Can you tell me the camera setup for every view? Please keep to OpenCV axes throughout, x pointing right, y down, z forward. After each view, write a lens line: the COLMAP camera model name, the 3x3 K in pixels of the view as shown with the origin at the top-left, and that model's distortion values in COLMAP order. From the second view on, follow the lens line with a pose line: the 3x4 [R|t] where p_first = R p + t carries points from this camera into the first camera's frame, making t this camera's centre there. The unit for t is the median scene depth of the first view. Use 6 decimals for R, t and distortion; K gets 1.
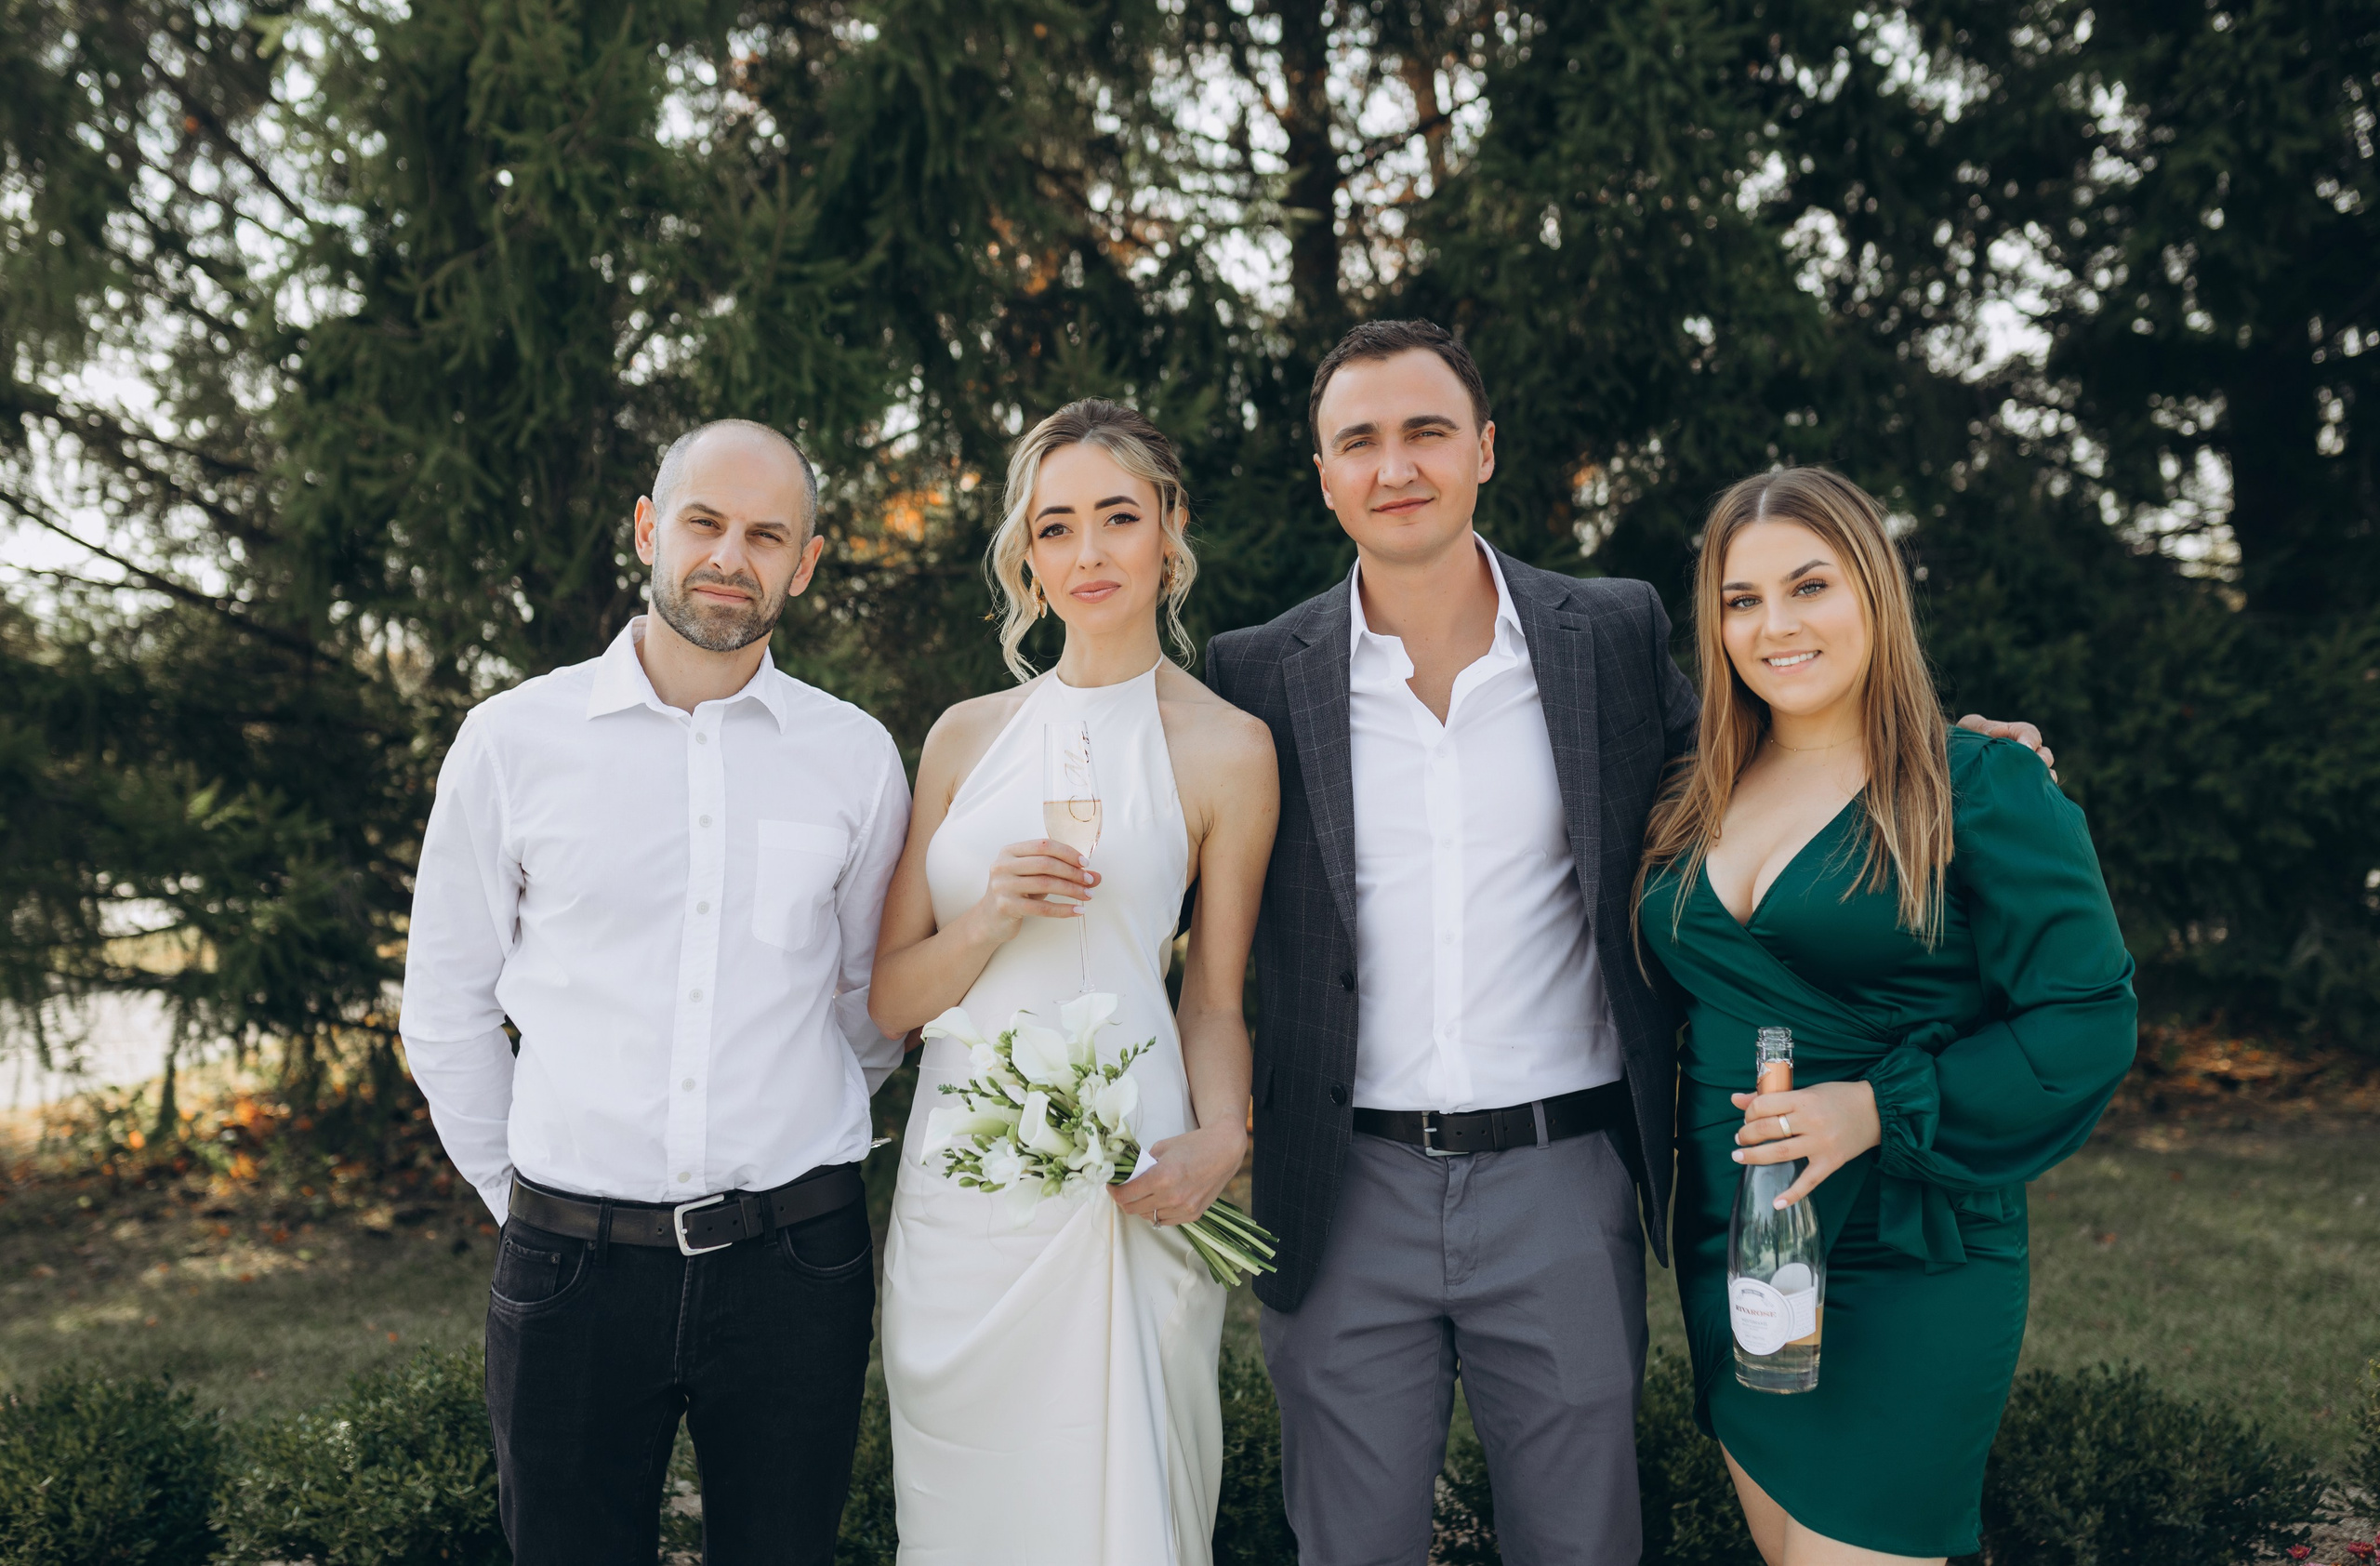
lens RADIAL K [[2442.5, 0, 1195.3], [0, 2442.5, 755.8], [0, 0, 1]] dist [0.082236, -0.212466]
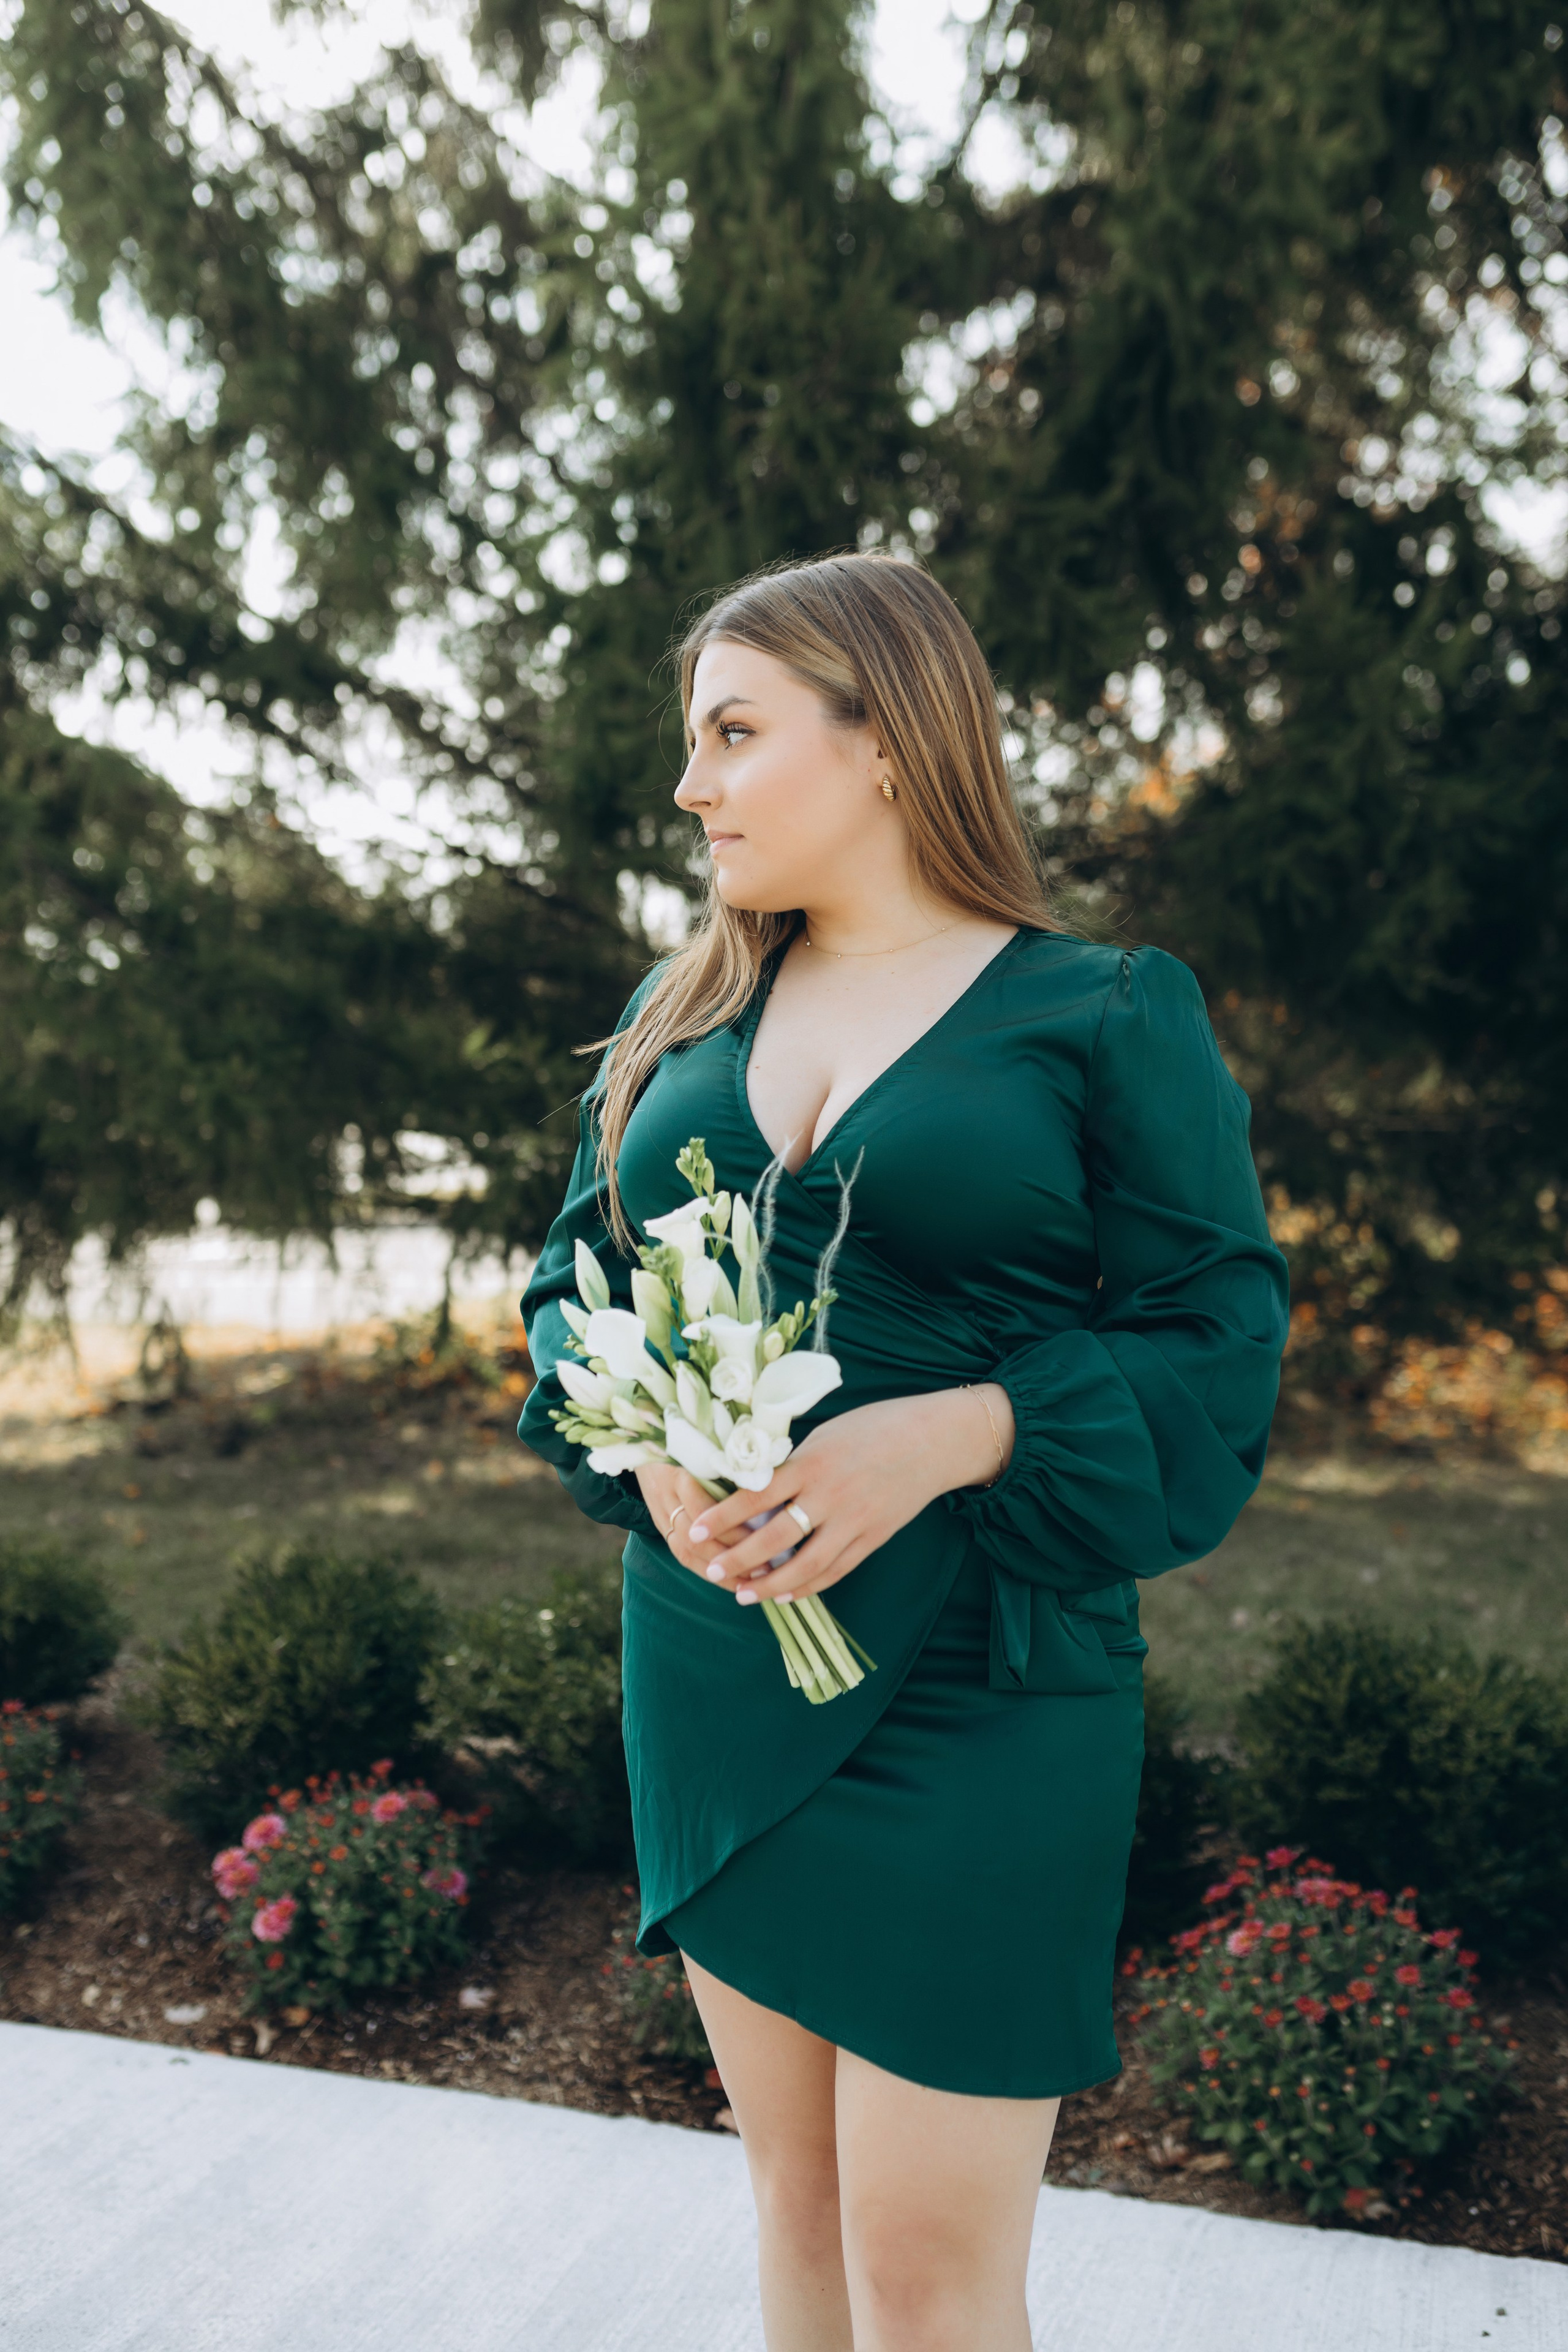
lens RADIAL K [[2370.0, 0, 739.6], [0, 2370.0, 1209.8], [0, 0, 1]] dist [0.007811, -0.001676]
pose [[0.958277, 0.044788, -0.282312, 0.003600], [-0.024340, 0.996847, 0.075526, 0.009406], [0.284805, -0.065503, 0.956345, 0.031283]]
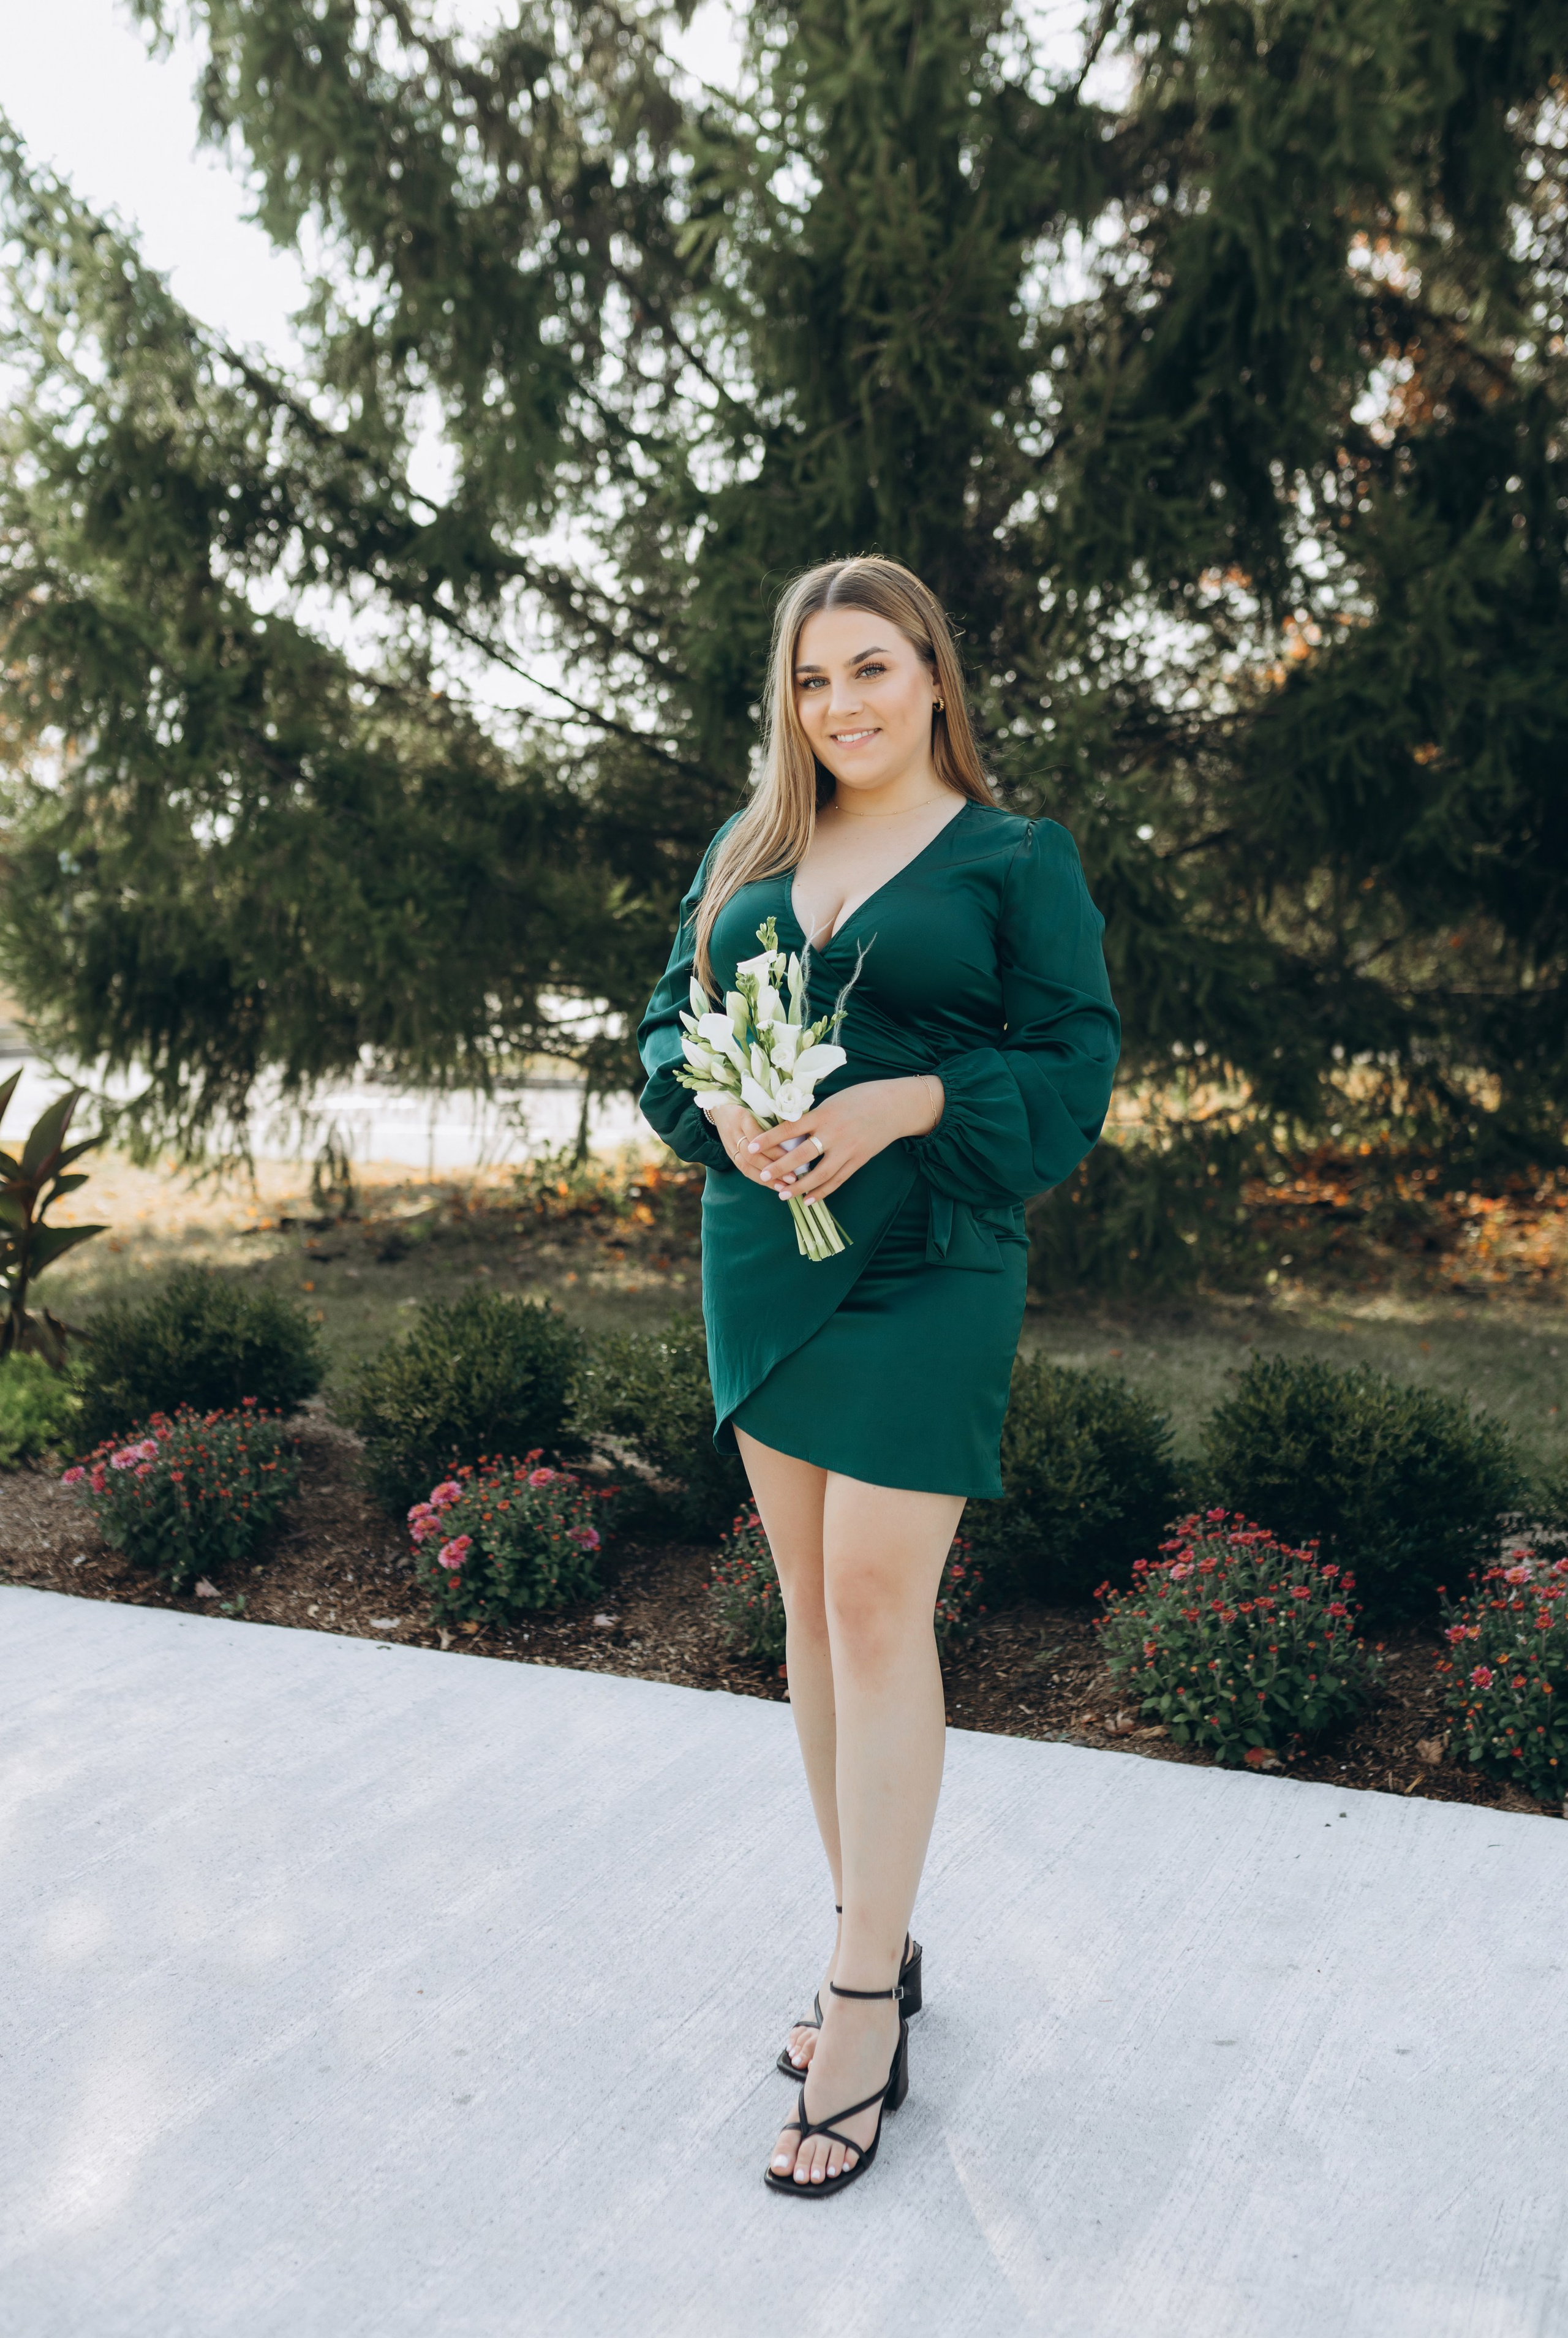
lens RADIAL K [[2355.4, 0, 685.4], [0, 2355.4, 1163.4], [0, 0, 1]] dist [0.005413, -0.006156]
pose [[0.932204, 0.080460, -0.352876, 0.041459], [-0.042425, 0.992547, 0.114237, 0.013103], [0.359437, -0.091521, 0.928670, -0.063867]]
